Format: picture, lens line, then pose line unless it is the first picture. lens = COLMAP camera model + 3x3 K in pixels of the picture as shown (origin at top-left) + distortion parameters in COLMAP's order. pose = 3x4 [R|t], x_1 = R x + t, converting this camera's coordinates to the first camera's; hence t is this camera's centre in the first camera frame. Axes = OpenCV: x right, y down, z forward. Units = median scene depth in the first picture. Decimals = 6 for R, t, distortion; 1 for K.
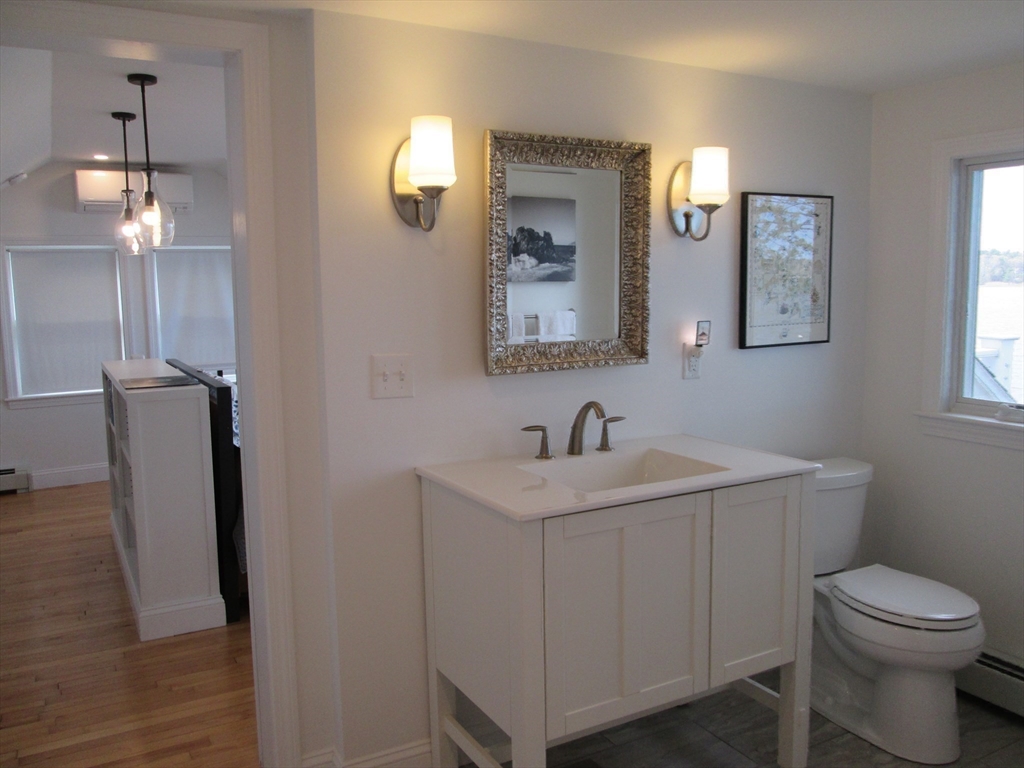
lens RADIAL K [[840.7, 0, 513.3], [0, 840.7, 385.9], [0, 0, 1]] dist [-0.054859, 0.026301]
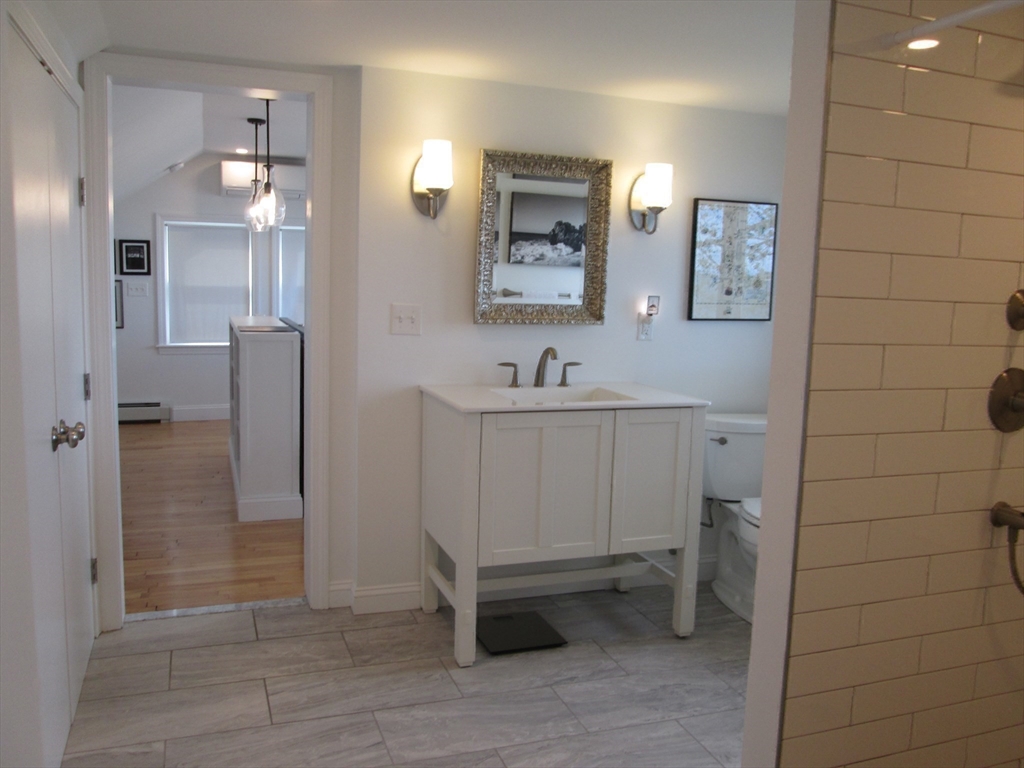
lens RADIAL K [[840.7, 0, 512.4], [0, 840.7, 384.1], [0, 0, 1]] dist [-0.054859, 0.026301]
pose [[0.986727, 0.064771, -0.148913, 0.222768], [-0.064076, 0.997900, 0.009468, 0.064016], [0.149213, 0.000200, 0.988805, -0.339452]]
